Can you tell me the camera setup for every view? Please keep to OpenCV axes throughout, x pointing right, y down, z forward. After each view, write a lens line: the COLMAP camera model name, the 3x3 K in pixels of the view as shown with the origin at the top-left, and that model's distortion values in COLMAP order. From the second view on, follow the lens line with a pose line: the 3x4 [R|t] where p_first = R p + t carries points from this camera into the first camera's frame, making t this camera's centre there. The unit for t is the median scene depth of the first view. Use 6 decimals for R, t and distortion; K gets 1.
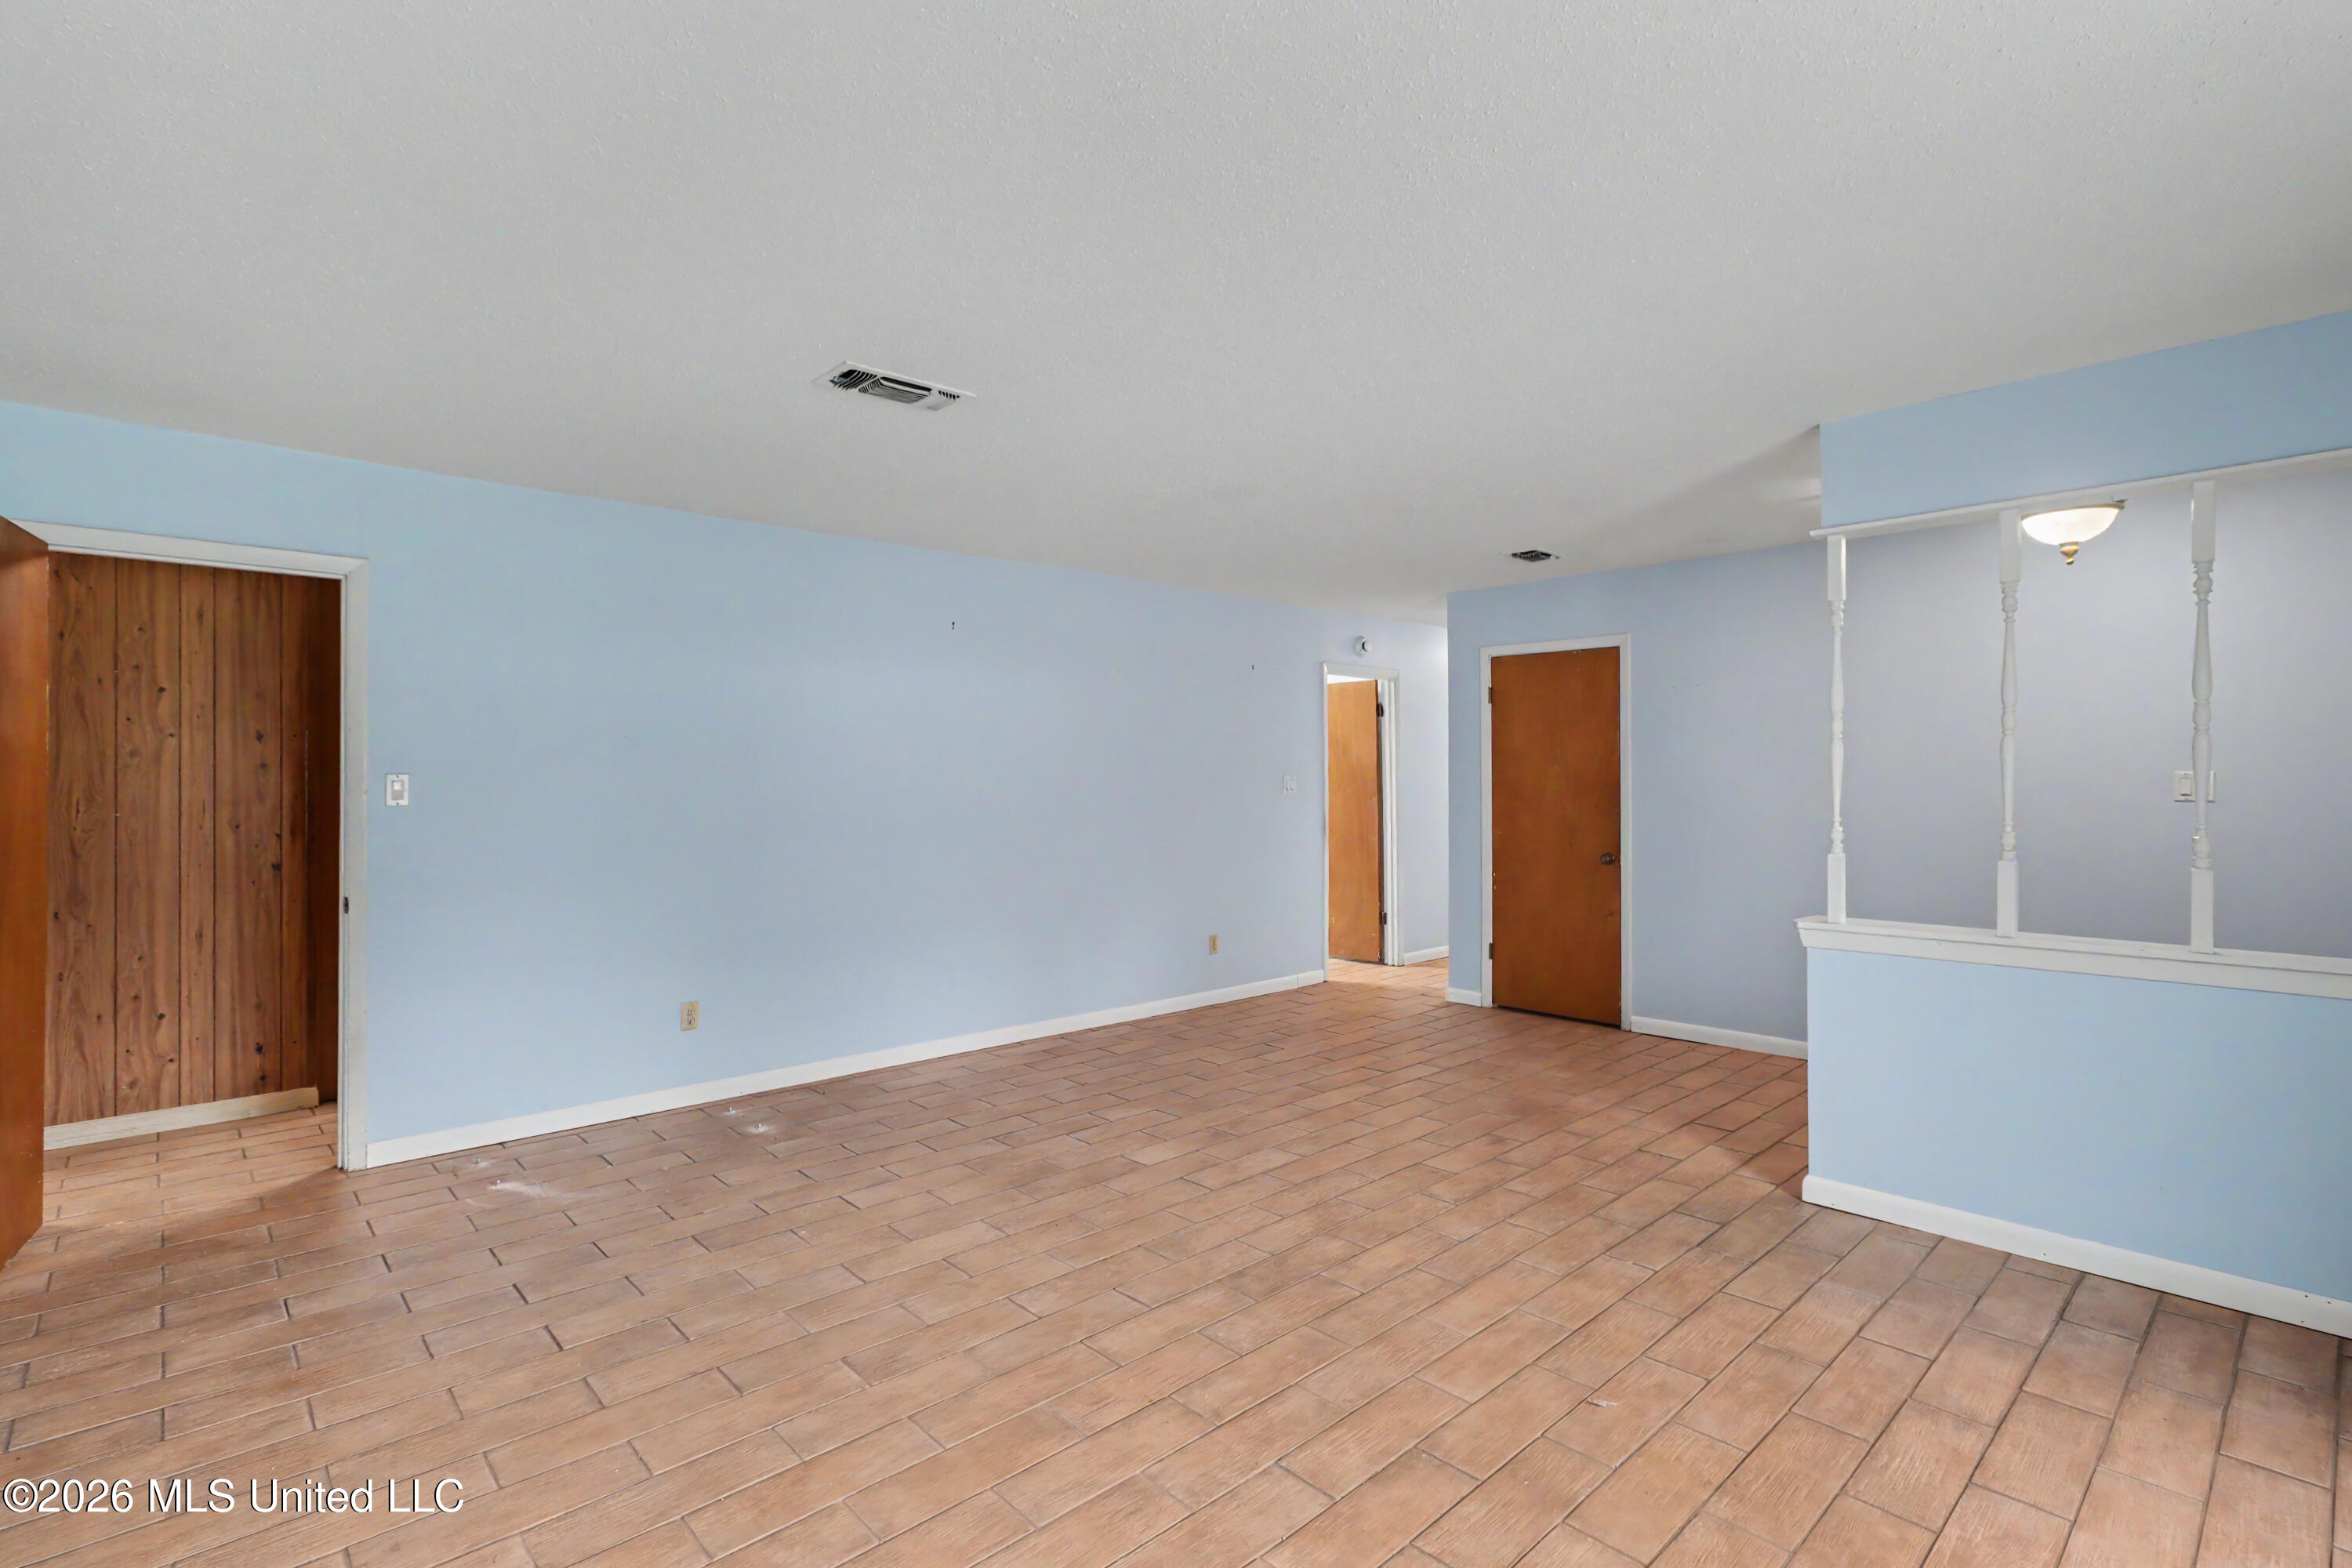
lens RADIAL K [[1141.1, 0, 1176.2], [0, 1141.1, 764.1], [0, 0, 1]] dist [-0.000932, 0.000883]
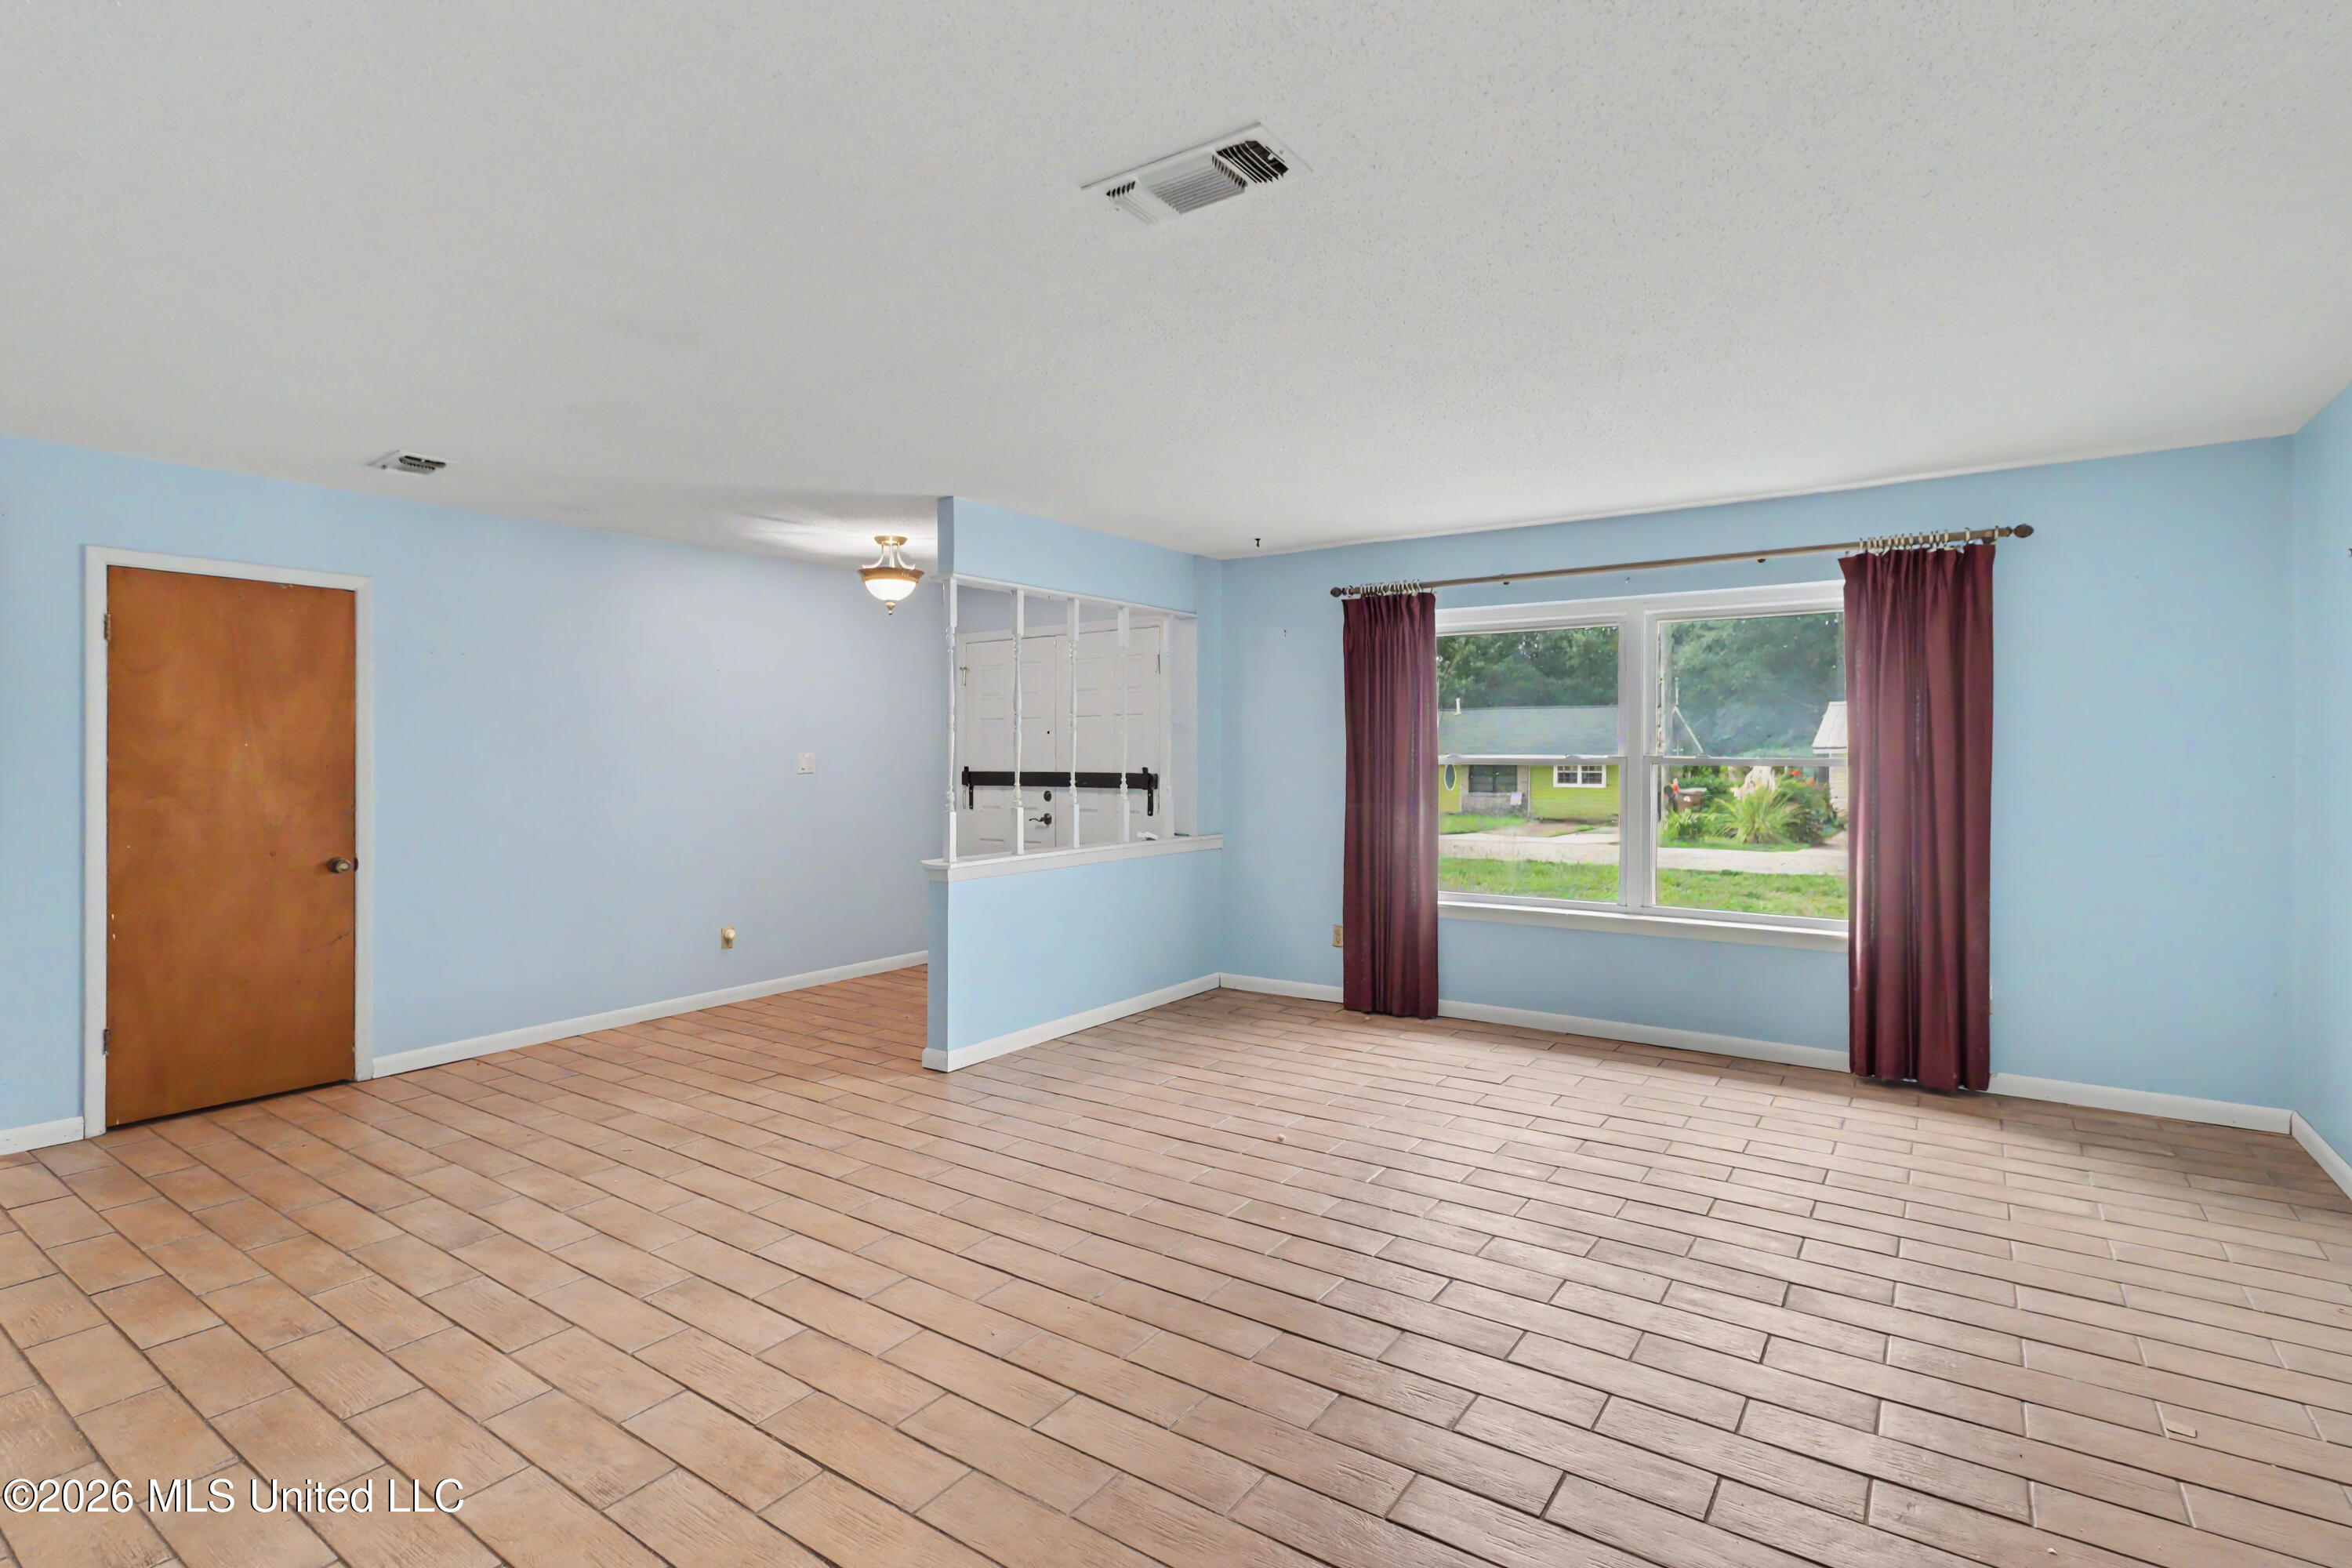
lens RADIAL K [[1103.4, 0, 1179.3], [0, 1103.4, 762.6], [0, 0, 1]] dist [0.012670, 0.000195]
pose [[-0.198096, -0.004294, 0.980173, -0.587868], [-0.005517, 0.999979, 0.003266, 0.011087], [-0.980167, -0.004761, -0.198115, 0.757409]]
